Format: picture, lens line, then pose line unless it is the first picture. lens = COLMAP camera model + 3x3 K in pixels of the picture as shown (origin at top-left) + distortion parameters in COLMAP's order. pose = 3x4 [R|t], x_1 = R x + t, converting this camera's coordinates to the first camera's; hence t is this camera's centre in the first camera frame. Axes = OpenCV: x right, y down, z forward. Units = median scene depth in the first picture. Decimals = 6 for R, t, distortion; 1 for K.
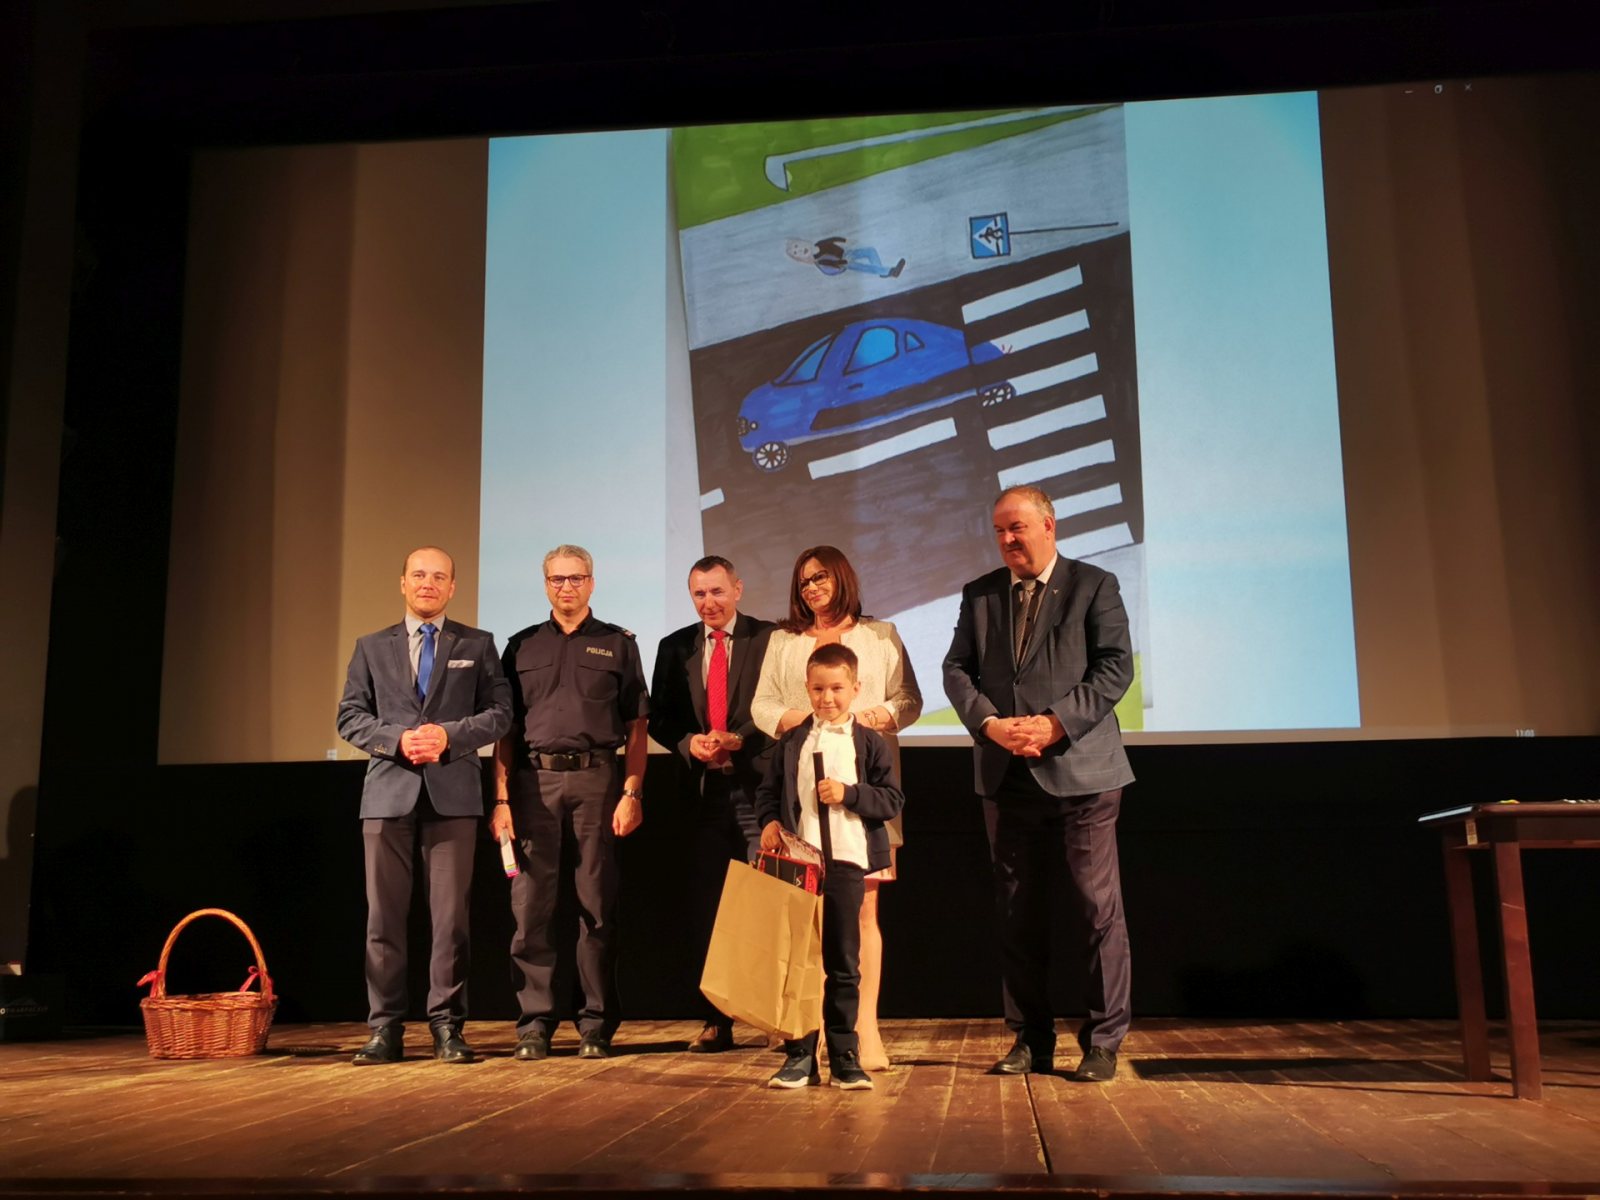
lens RADIAL K [[1768.1, 0, 785.9], [0, 1768.1, 588.1], [0, 0, 1]] dist [0.066930, 0.000000]
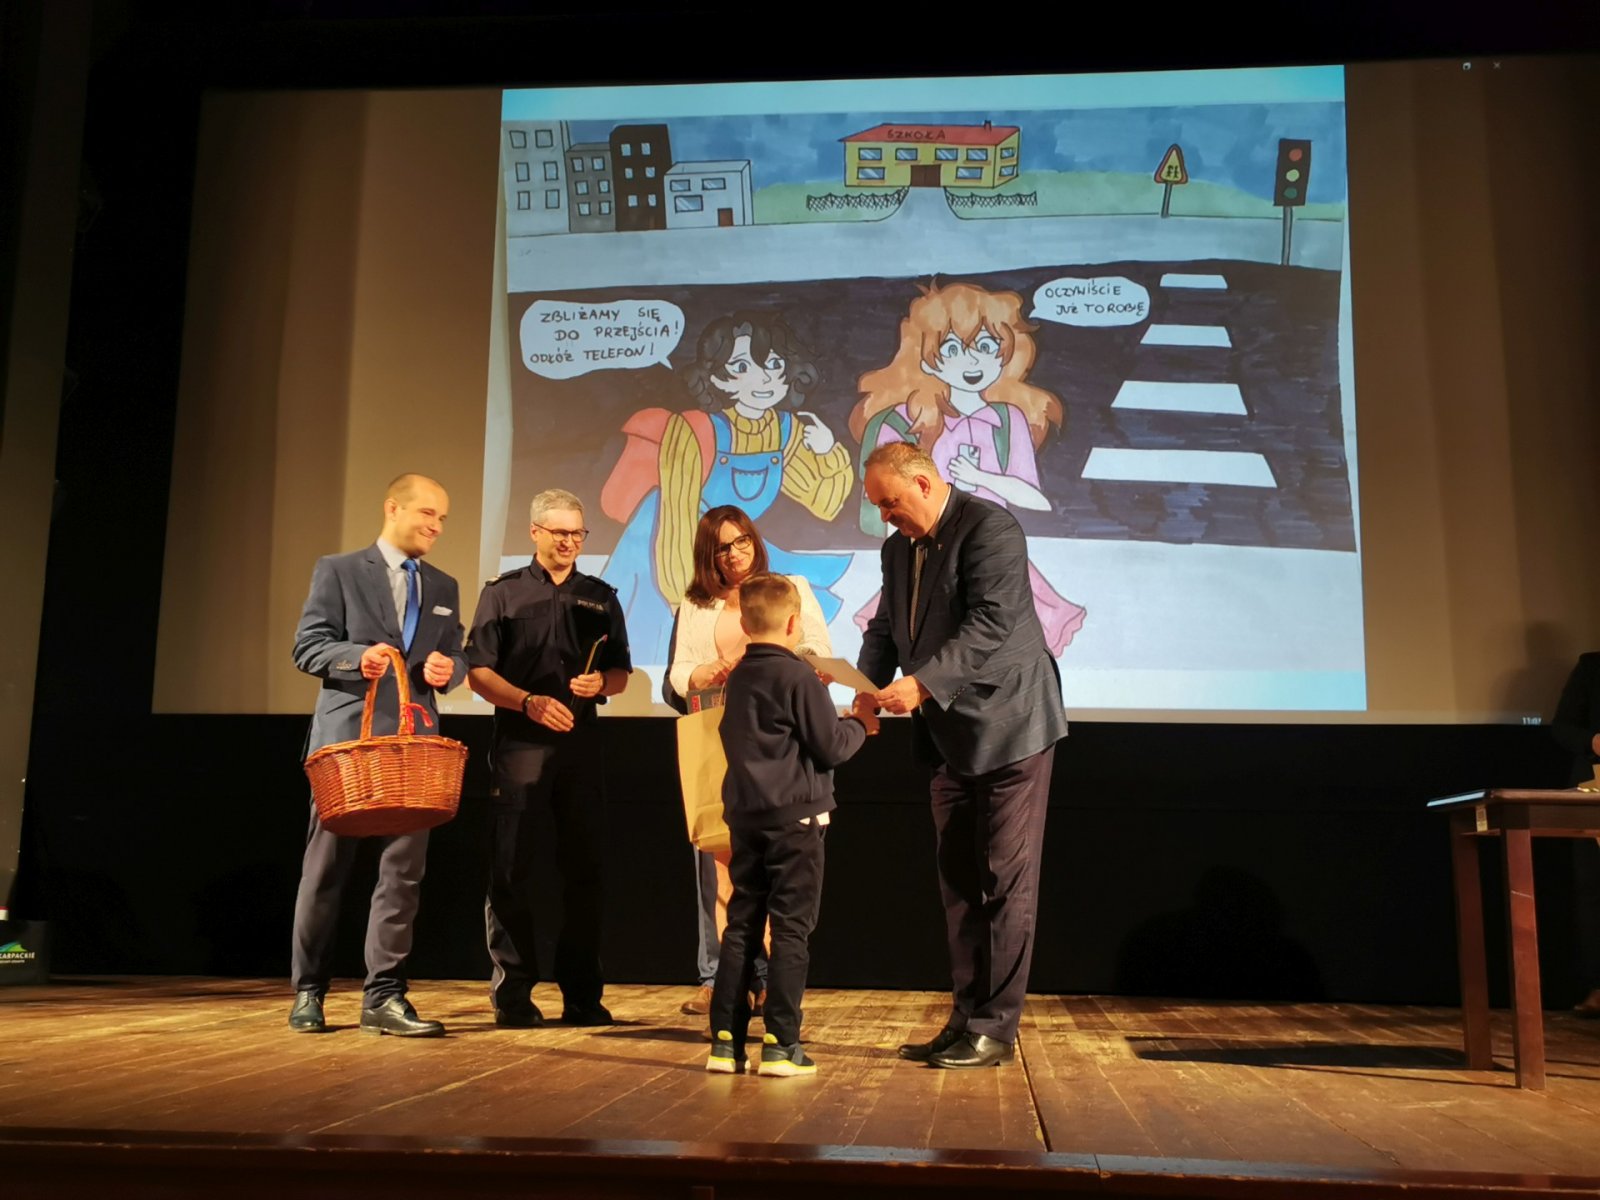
lens RADIAL K [[1768.1, 0, 790.0], [0, 1768.1, 581.2], [0, 0, 1]] dist [0.066930, 0.000000]
pose [[0.999574, 0.029134, 0.001979, -0.003148], [-0.029158, 0.999483, 0.013570, 0.003359], [-0.001583, -0.013622, 0.999906, 0.015334]]
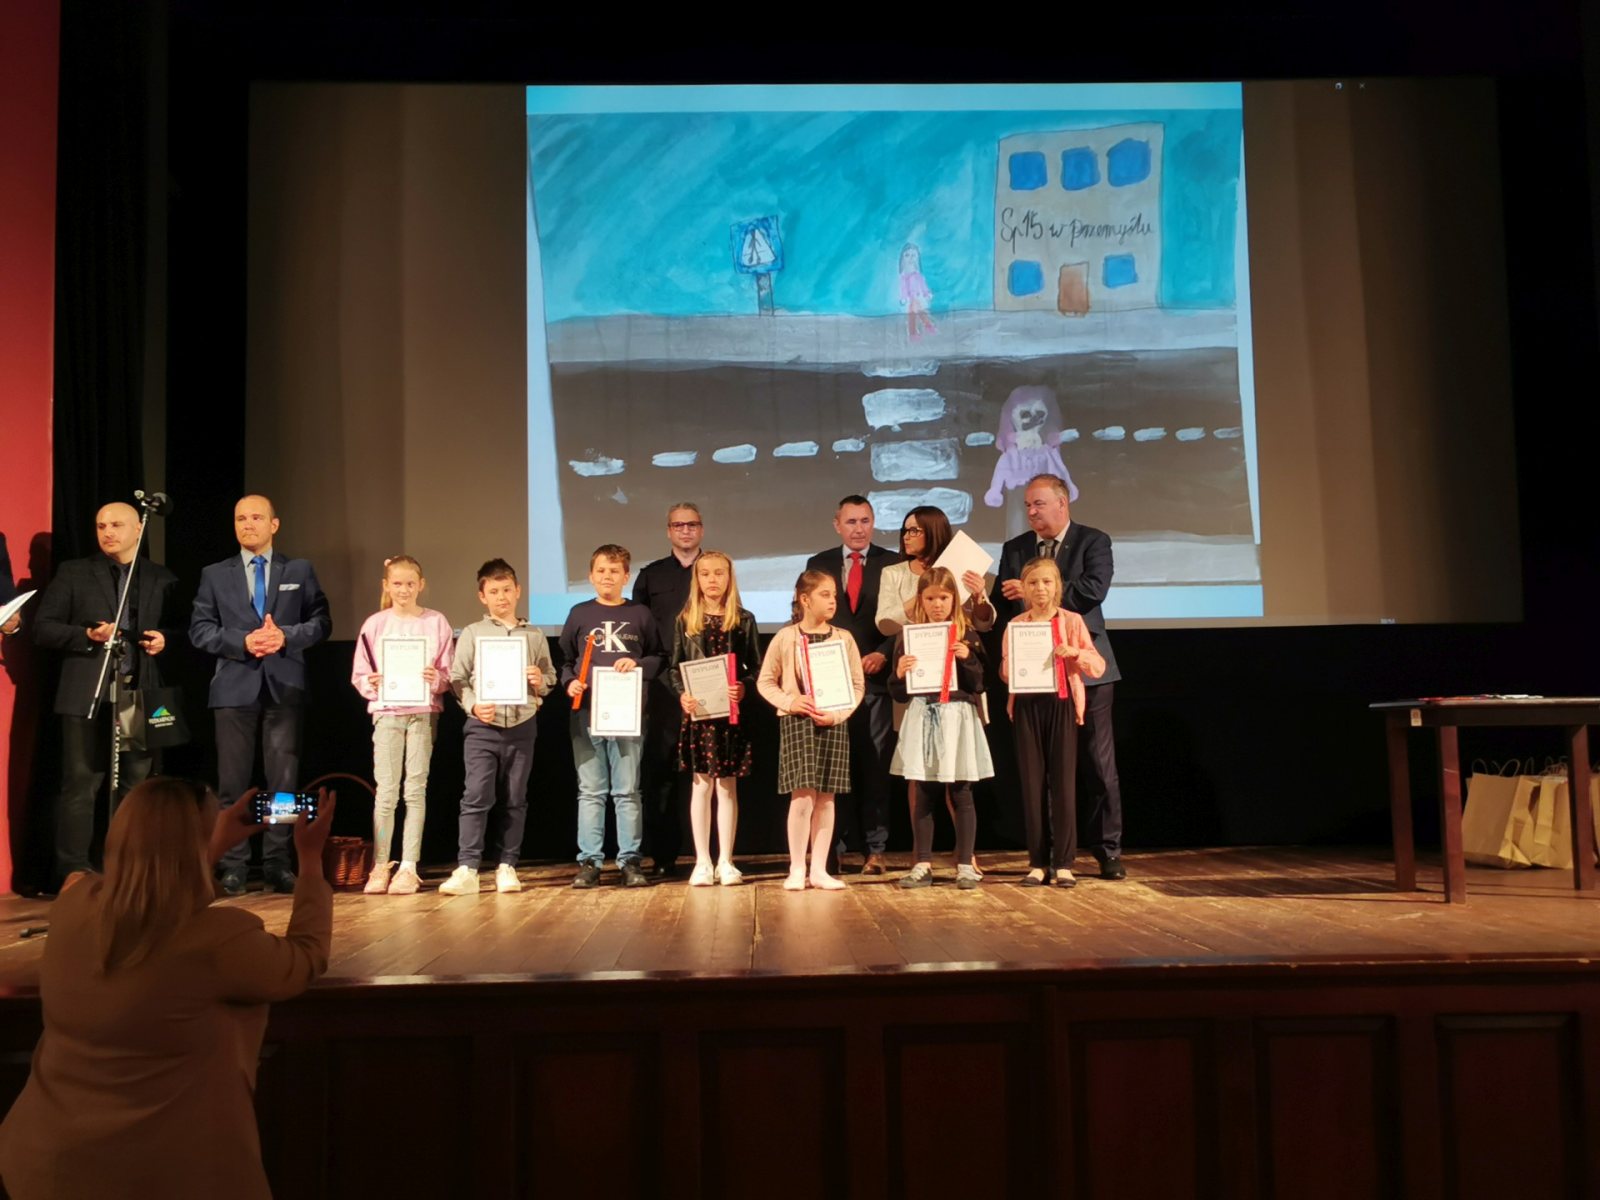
lens RADIAL K [[1768.1, 0, 792.5], [0, 1768.1, 584.4], [0, 0, 1]] dist [0.066930, 0.000000]
pose [[0.990233, 0.004719, 0.139340, -0.263225], [-0.017272, 0.995880, 0.089016, -0.073090], [-0.138346, -0.090553, 0.986235, -0.260707]]
